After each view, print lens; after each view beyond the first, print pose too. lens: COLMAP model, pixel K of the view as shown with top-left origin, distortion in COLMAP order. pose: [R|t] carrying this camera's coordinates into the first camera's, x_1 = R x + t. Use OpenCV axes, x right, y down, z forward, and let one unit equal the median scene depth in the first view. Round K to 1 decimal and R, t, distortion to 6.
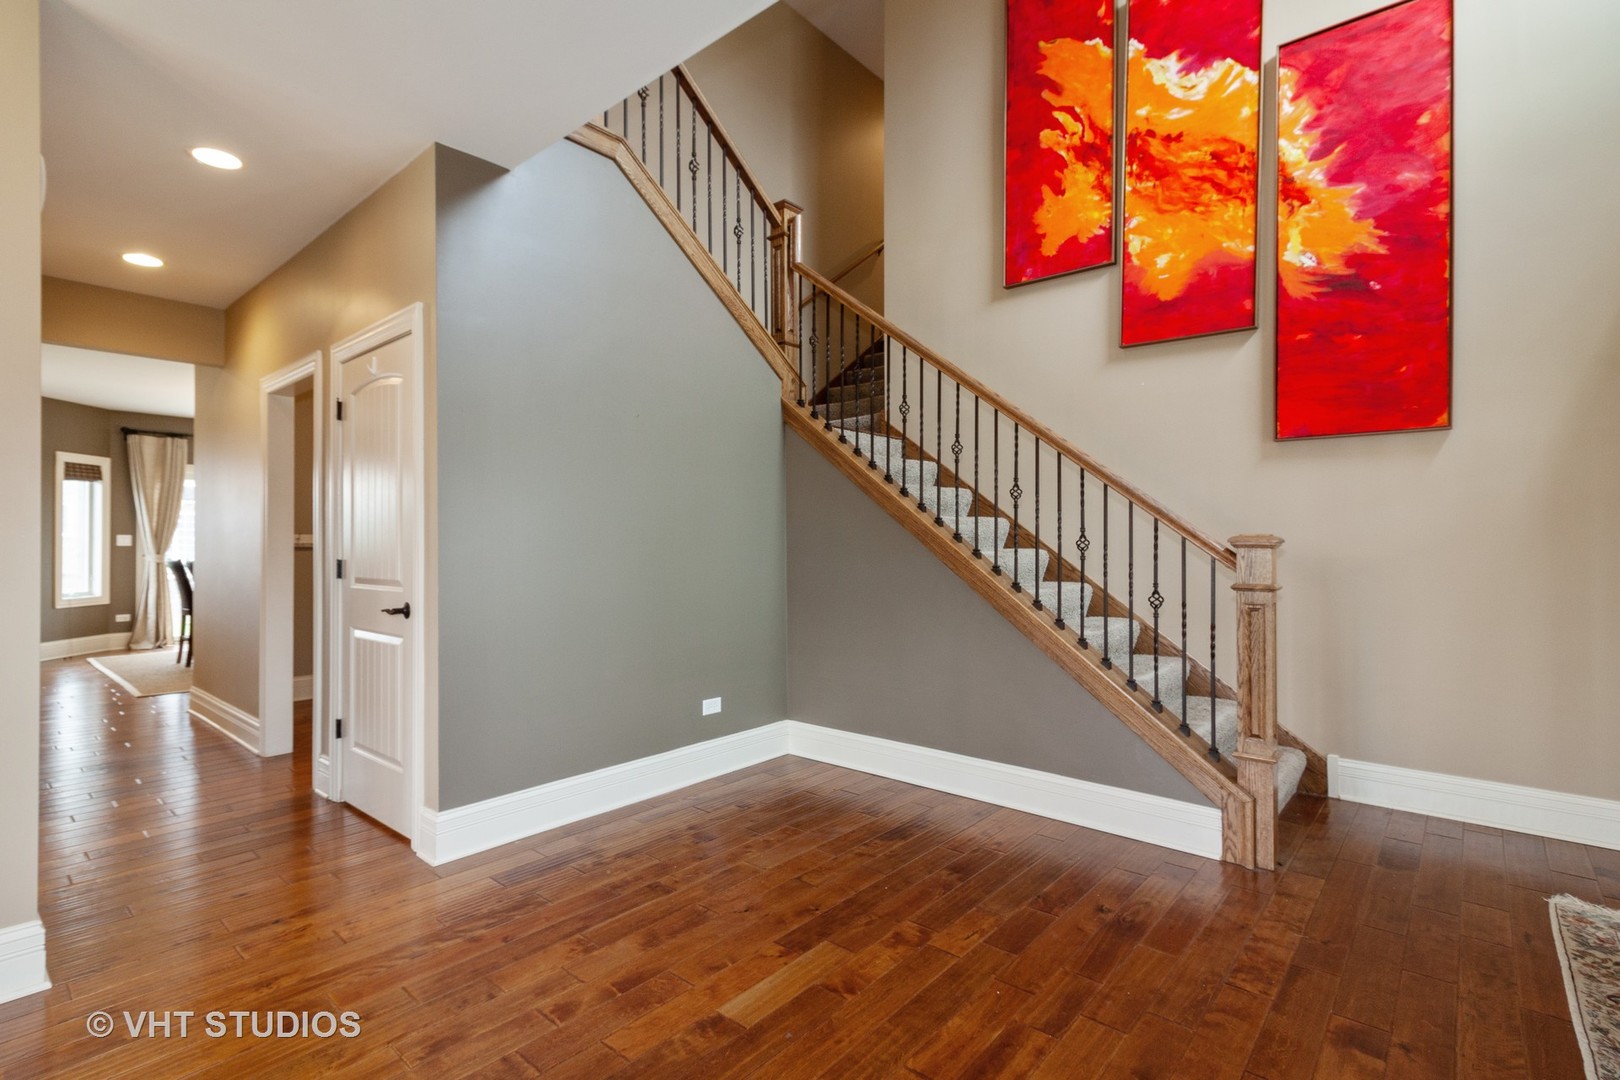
lens RADIAL K [[759.1, 0, 803.9], [0, 759.1, 536.7], [0, 0, 1]] dist [-0.002679, -0.000522]
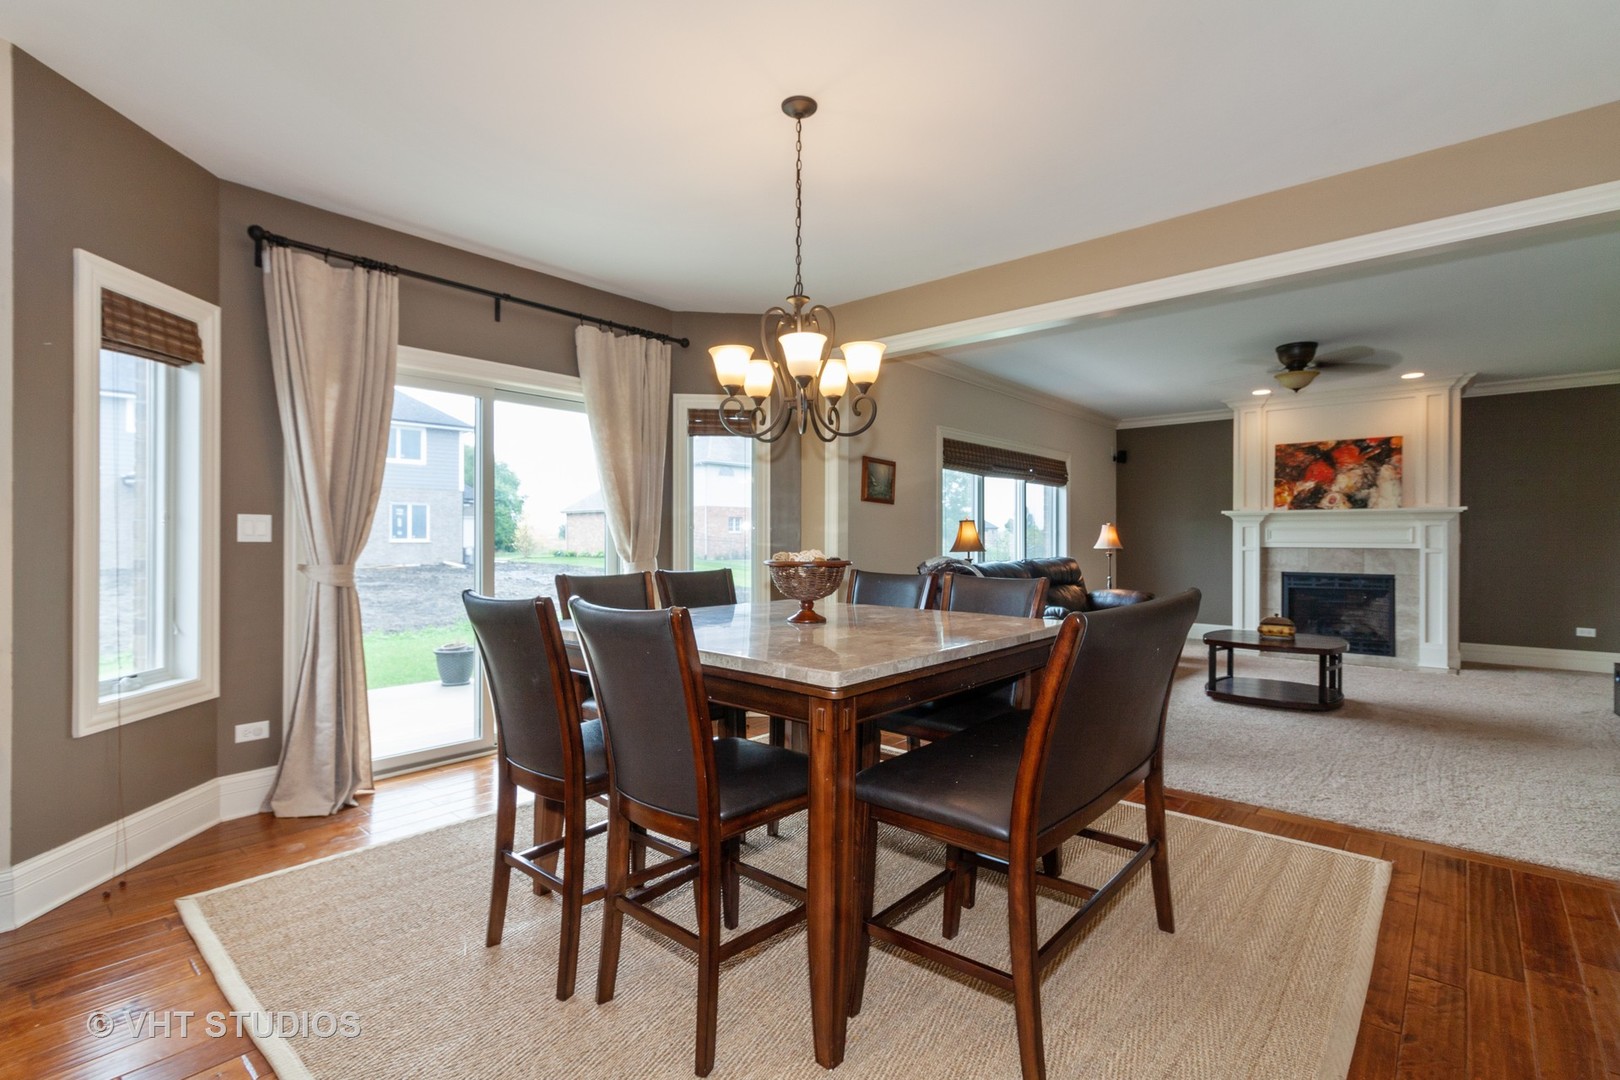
lens RADIAL K [[759.1, 0, 816.2], [0, 759.1, 543.2], [0, 0, 1]] dist [-0.002679, -0.000522]
pose [[0.999822, -0.001701, -0.018790, -0.607003], [0.001812, 0.999981, 0.005863, 0.010743], [0.018780, -0.005896, 0.999806, 0.622485]]
